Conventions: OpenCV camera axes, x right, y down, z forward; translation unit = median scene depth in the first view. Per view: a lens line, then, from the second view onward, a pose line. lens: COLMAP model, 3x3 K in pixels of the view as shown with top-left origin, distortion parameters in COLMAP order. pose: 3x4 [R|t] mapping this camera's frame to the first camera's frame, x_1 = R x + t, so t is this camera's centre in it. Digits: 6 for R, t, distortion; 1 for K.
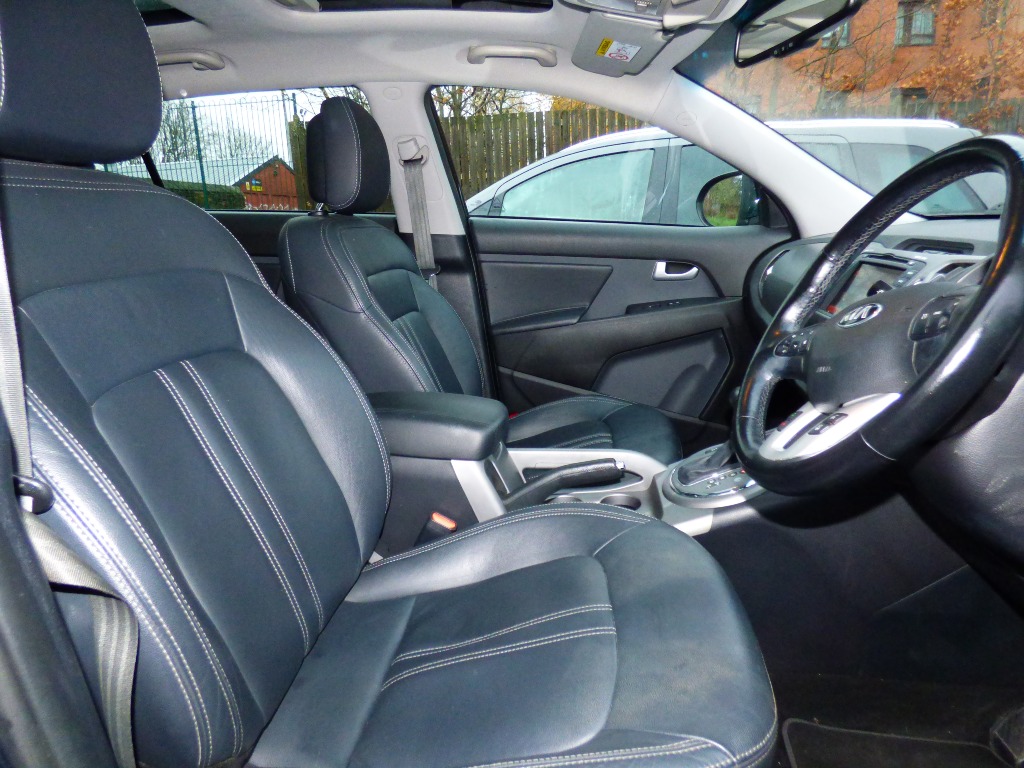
lens RADIAL K [[617.9, 0, 510.3], [0, 617.9, 375.5], [0, 0, 1]] dist [-0.009671, -0.007959]
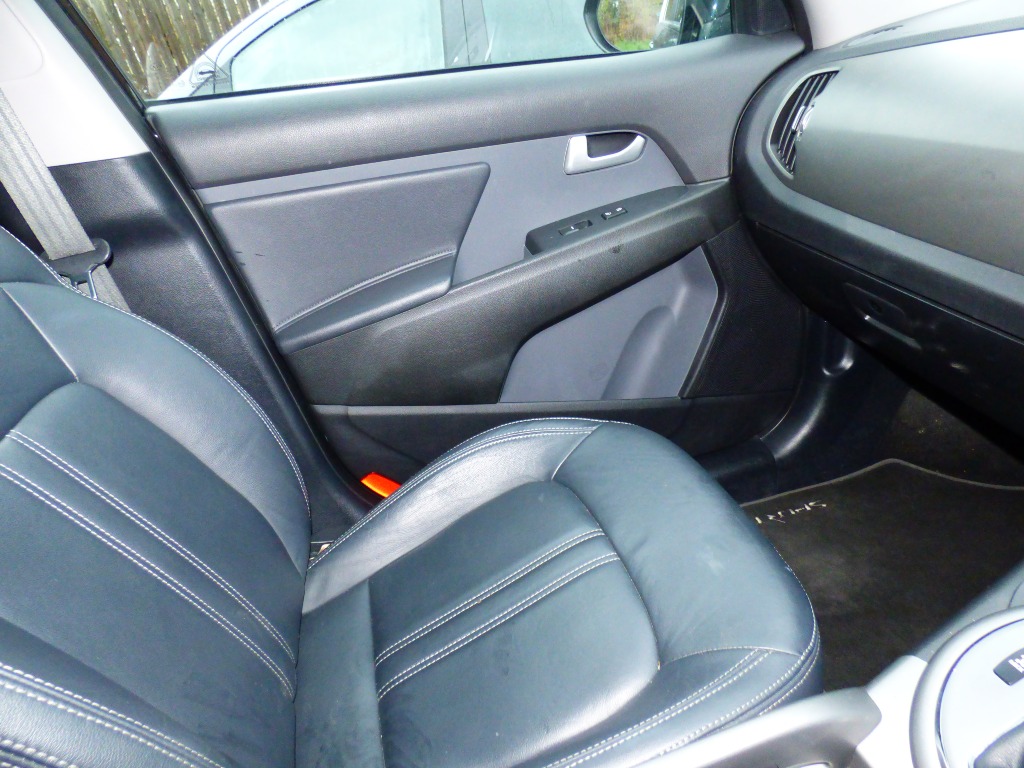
lens RADIAL K [[617.9, 0, 519.8], [0, 617.9, 385.9], [0, 0, 1]] dist [-0.009671, -0.007959]
pose [[0.923485, -0.282316, 0.259755, 0.009801], [0.220545, 0.944706, 0.242673, -0.121237], [-0.313902, -0.166817, 0.934686, 0.493121]]
